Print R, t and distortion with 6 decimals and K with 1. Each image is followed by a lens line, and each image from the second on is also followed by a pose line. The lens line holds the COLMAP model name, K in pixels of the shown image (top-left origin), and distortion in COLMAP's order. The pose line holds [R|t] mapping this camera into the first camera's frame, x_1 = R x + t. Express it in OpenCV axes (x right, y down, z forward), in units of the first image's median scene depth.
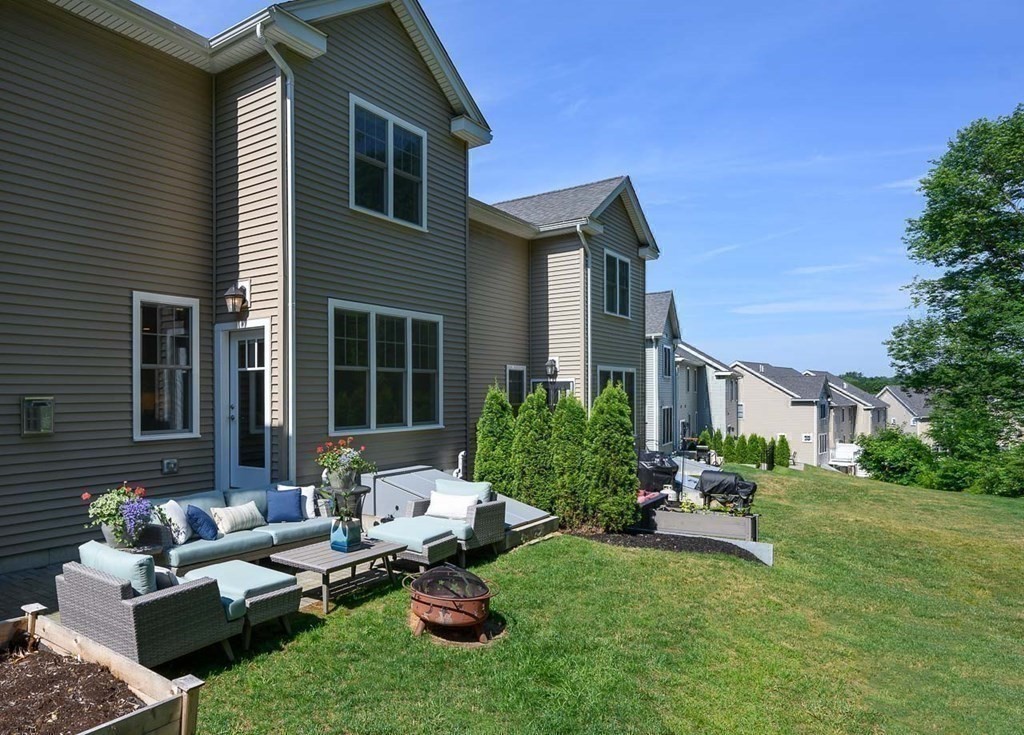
lens RADIAL K [[610.9, 0, 512.0], [0, 610.9, 367.5], [0, 0, 1]] dist [-0.000294, -0.000187]
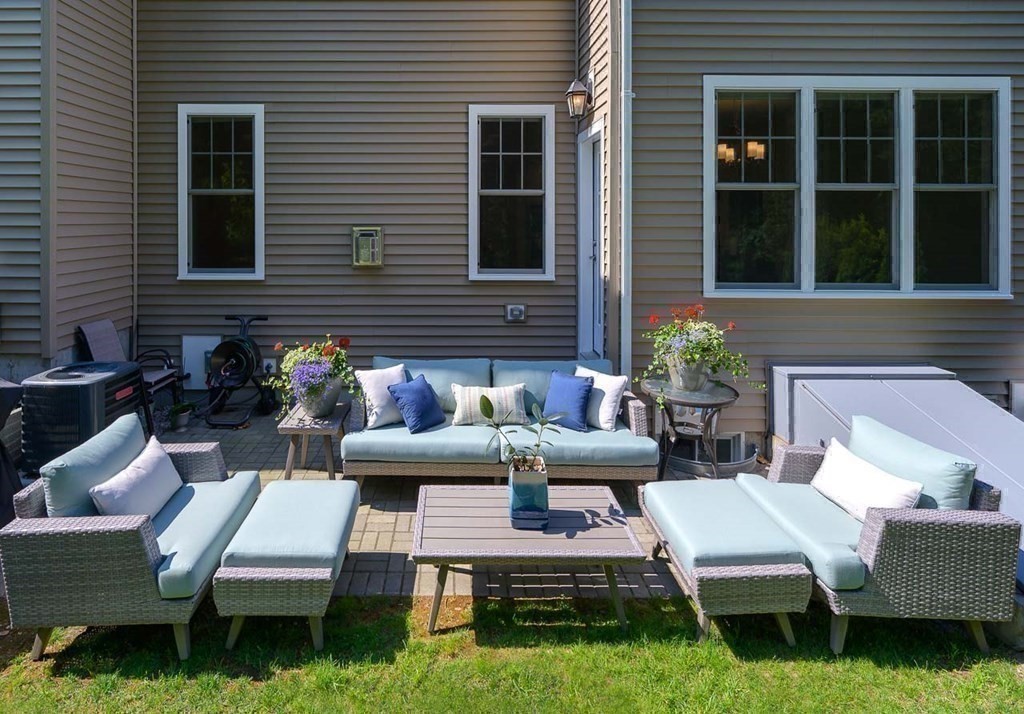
lens RADIAL K [[635.7, 0, 512.0], [0, 635.7, 209.6], [0, 0, 1]] dist [0.001779, -0.001491]
pose [[0.543069, -0.000971, -0.839687, 0.162497], [0.025362, 0.999562, 0.015247, 0.009590], [0.839305, -0.029576, 0.542856, 0.561071]]
